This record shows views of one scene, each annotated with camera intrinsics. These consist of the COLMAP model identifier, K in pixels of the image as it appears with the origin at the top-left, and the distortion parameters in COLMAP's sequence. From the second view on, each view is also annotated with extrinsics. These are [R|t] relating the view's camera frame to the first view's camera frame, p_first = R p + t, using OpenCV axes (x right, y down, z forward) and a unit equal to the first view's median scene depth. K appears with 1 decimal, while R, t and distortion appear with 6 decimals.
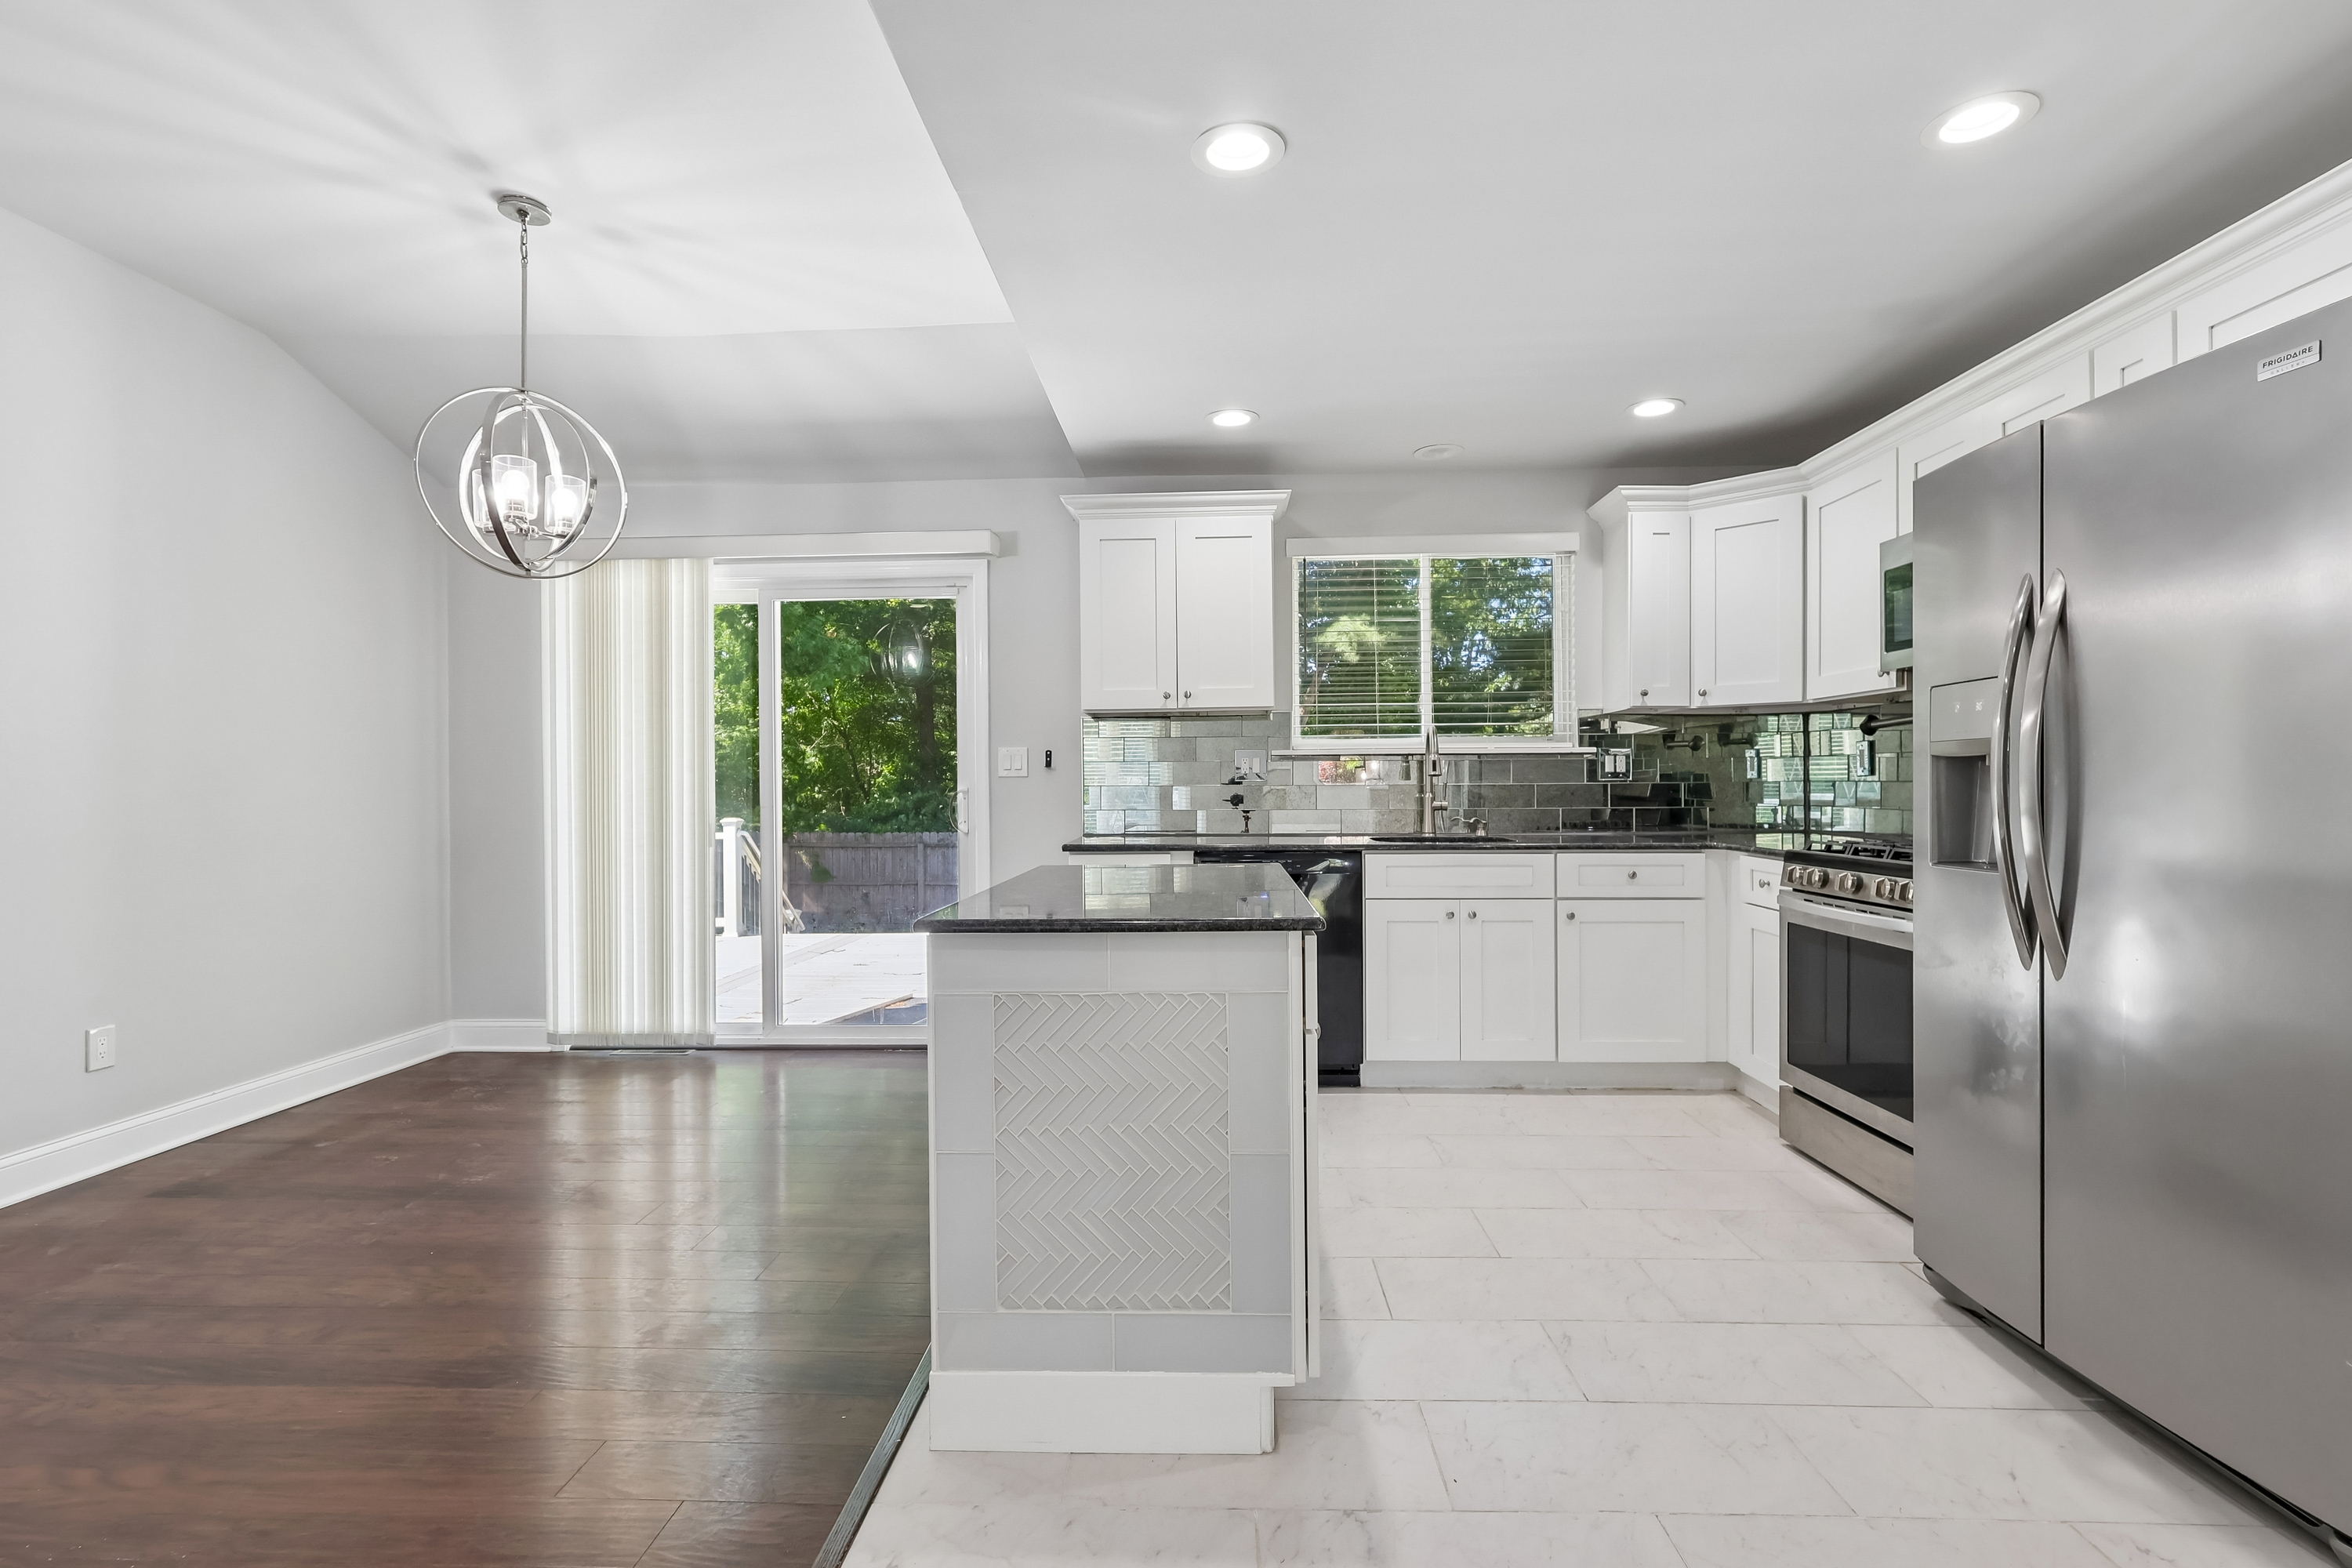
lens RADIAL K [[1098.4, 0, 1170.5], [0, 1098.4, 785.9], [0, 0, 1]] dist [-0.001810, 0.000600]
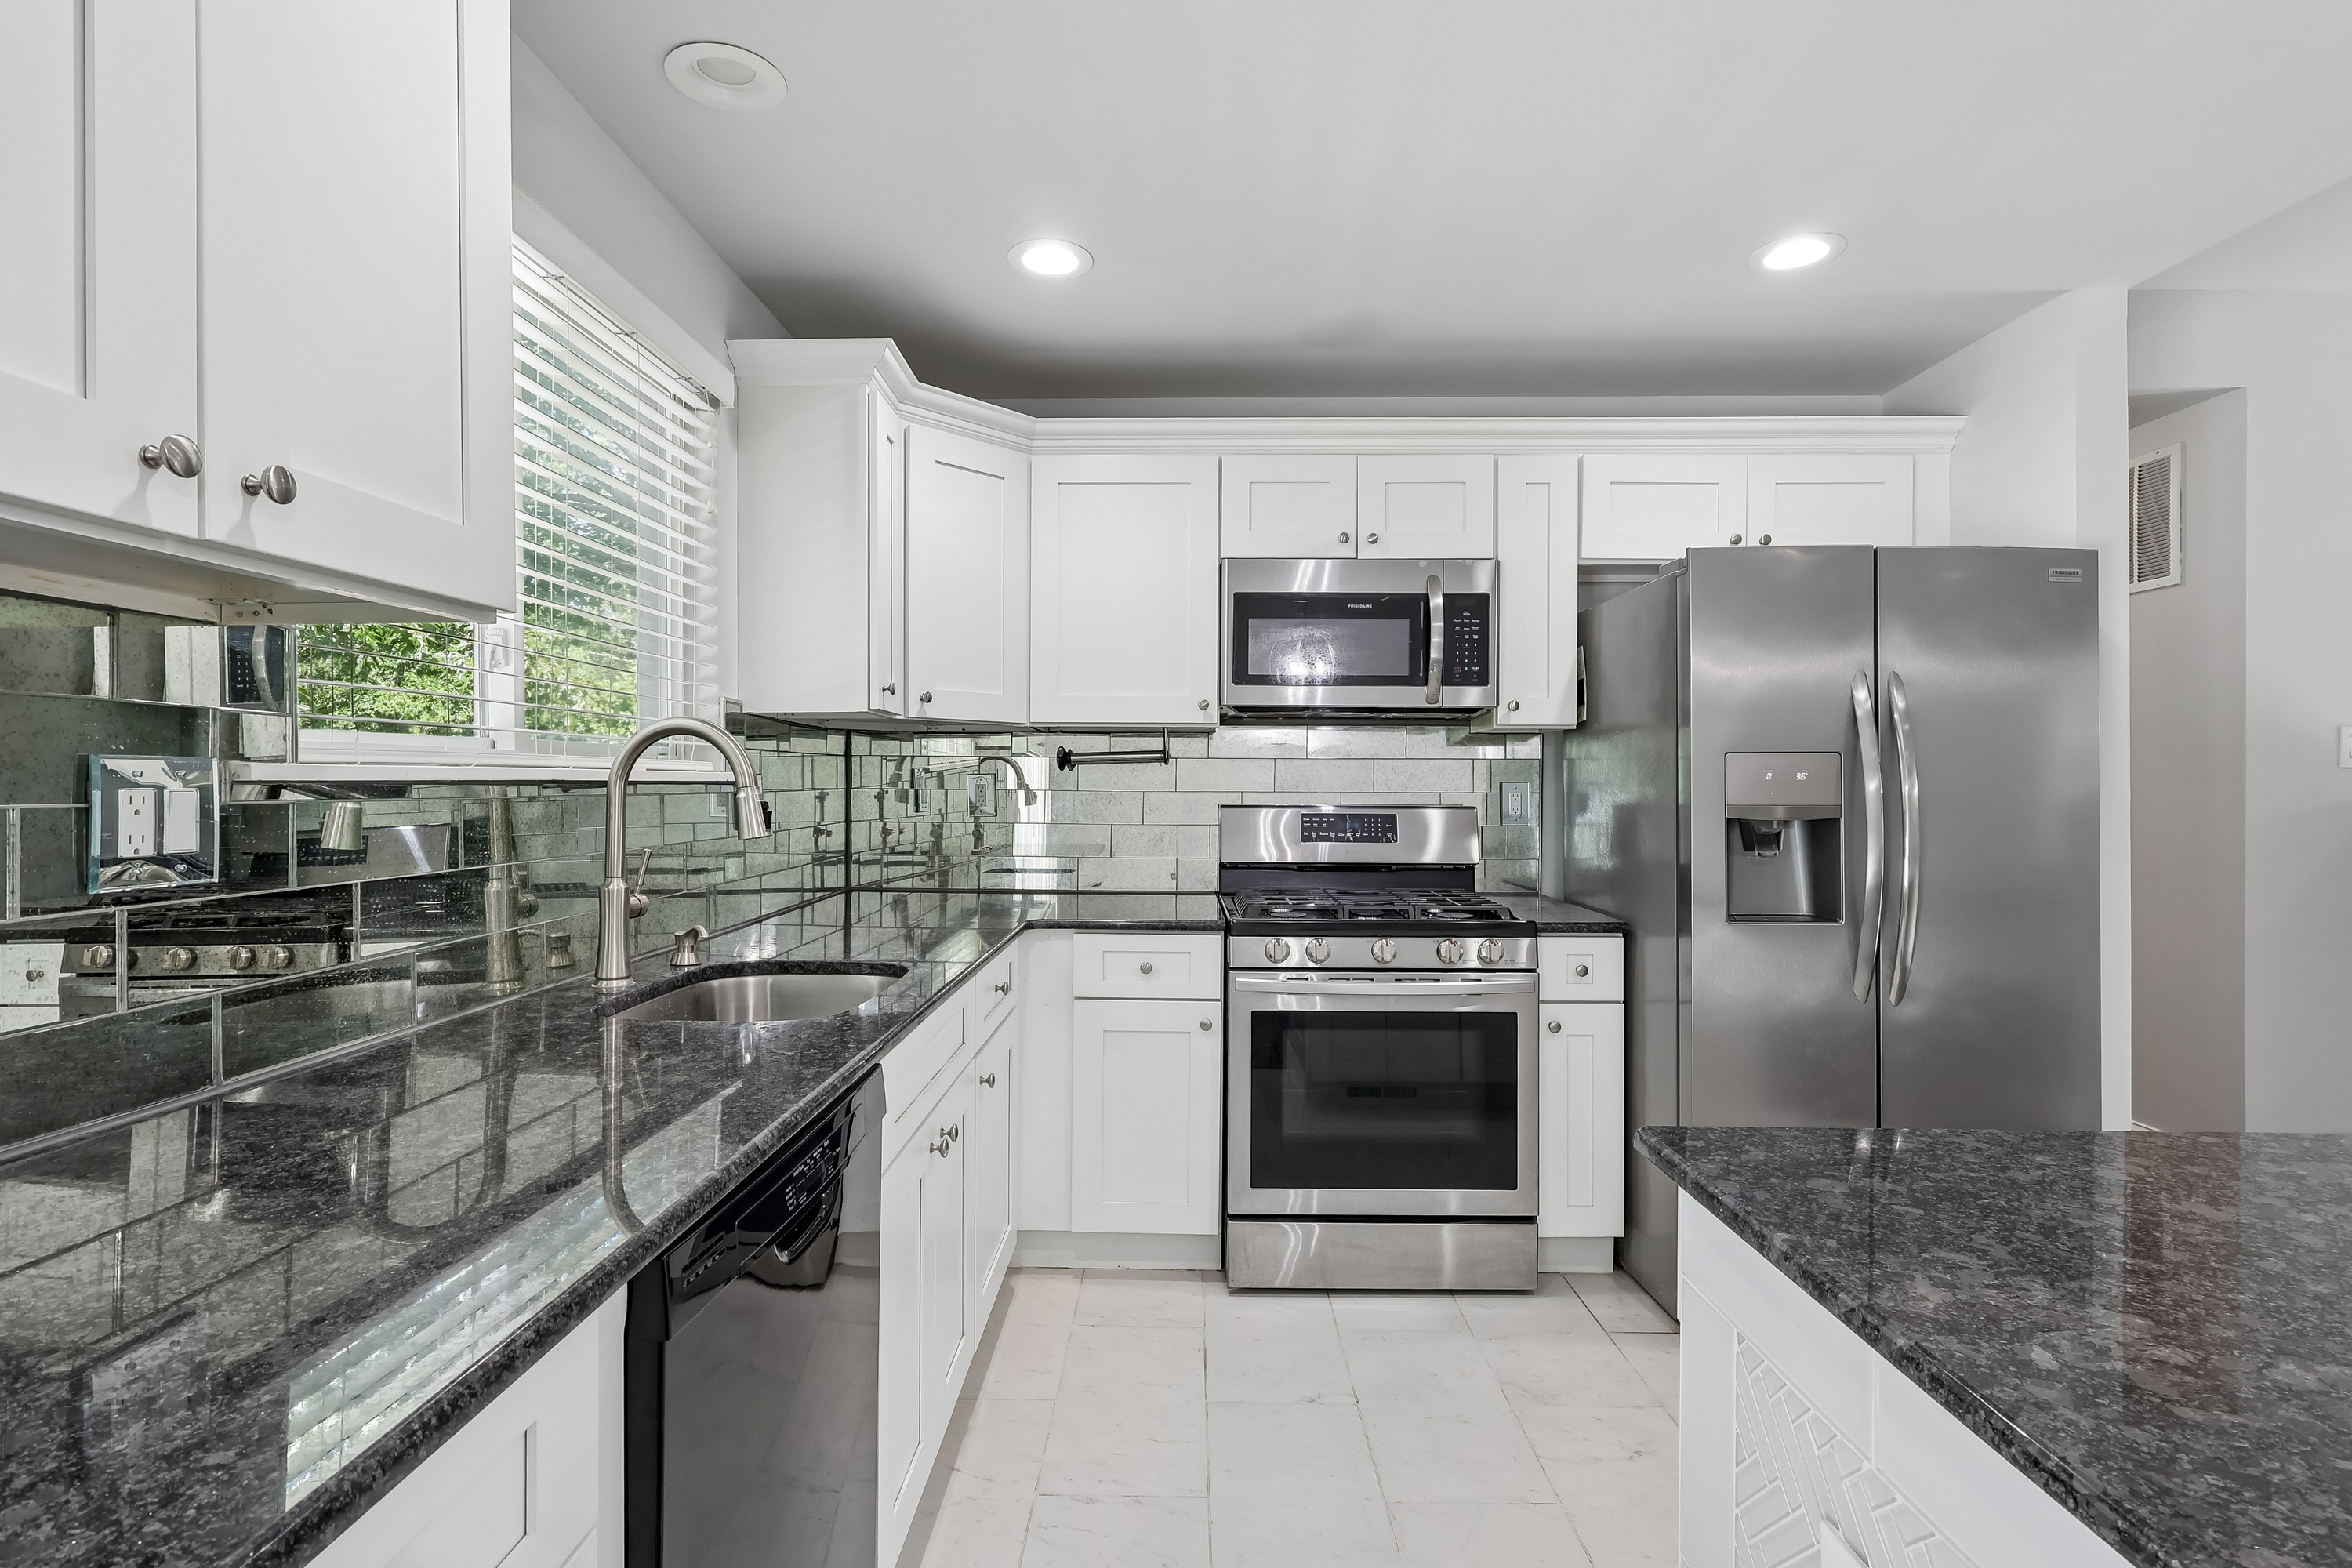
lens RADIAL K [[1110.5, 0, 1176.0], [0, 1110.5, 784.0], [0, 0, 1]] dist [-0.000989, -0.000062]
pose [[-0.021166, 0.005968, 0.999758, -0.190447], [-0.001549, 0.999981, -0.006002, -0.027917], [-0.999775, -0.001675, -0.021156, 0.837017]]
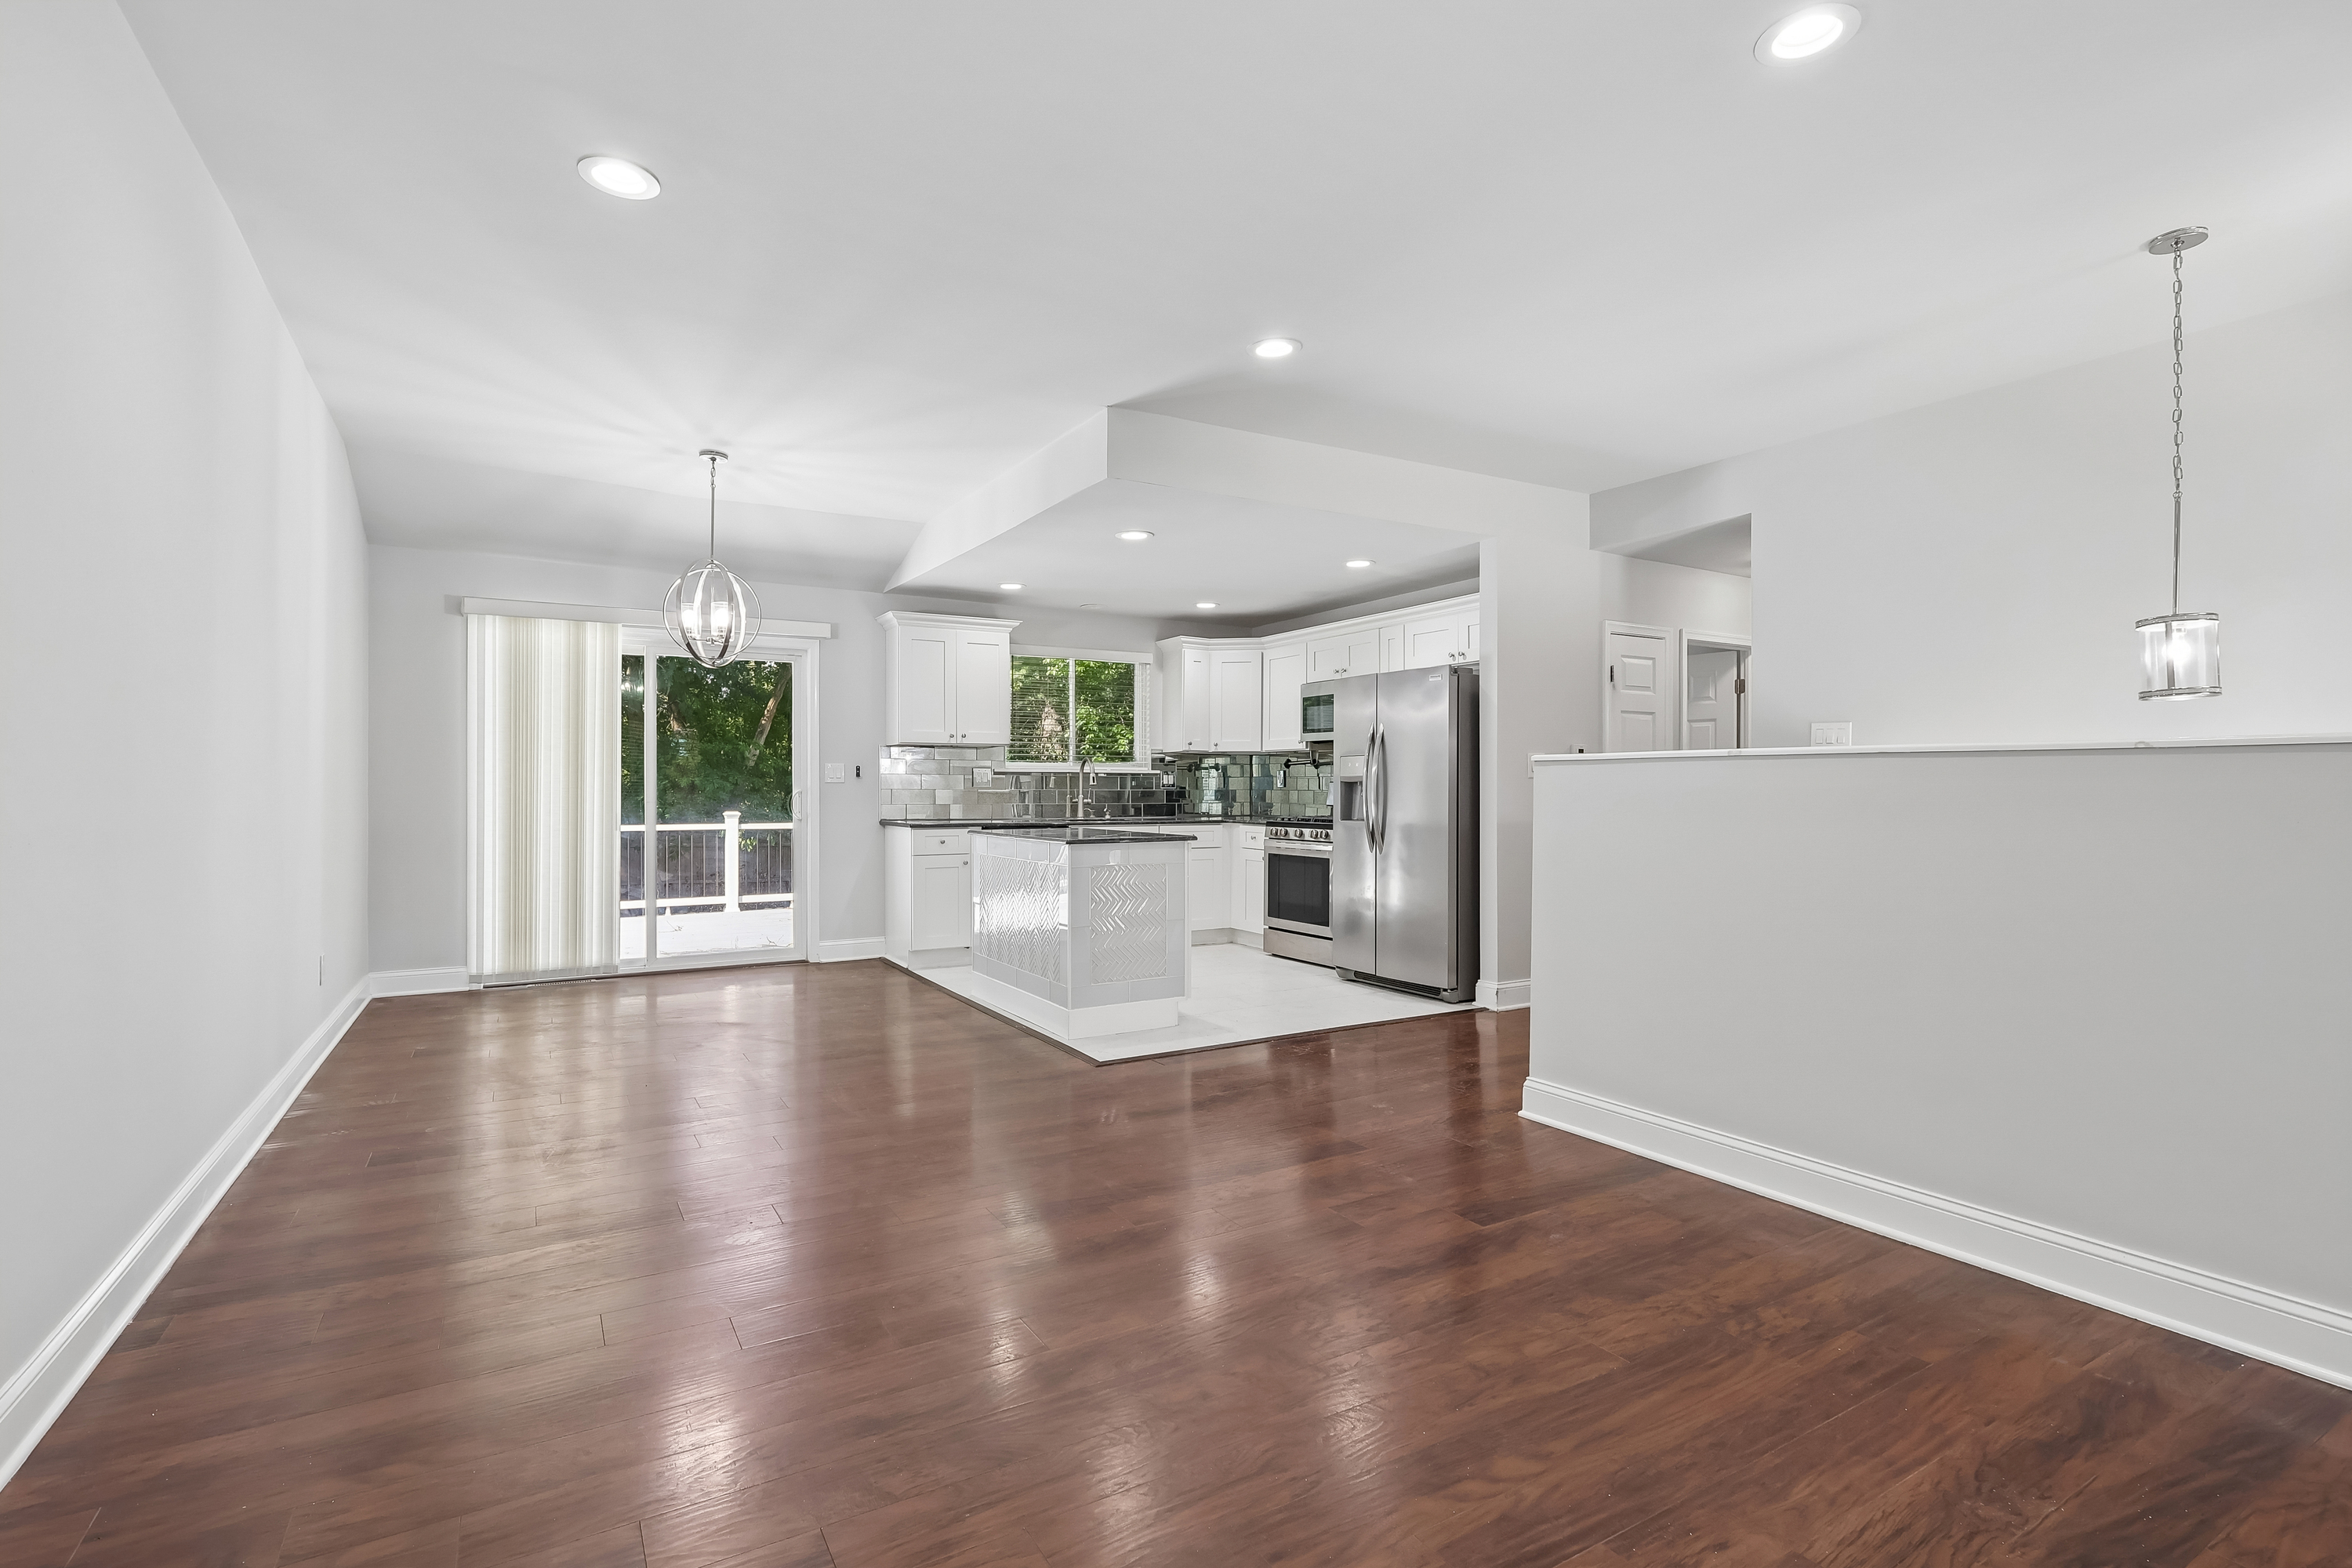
lens RADIAL K [[1088.6, 0, 1169.3], [0, 1088.6, 783.5], [0, 0, 1]] dist [0.000804, 0.000426]
pose [[0.840519, 0.011766, 0.541655, -0.625642], [-0.007178, 0.999918, -0.010582, 0.006310], [-0.541735, 0.005006, 0.840534, -0.581455]]
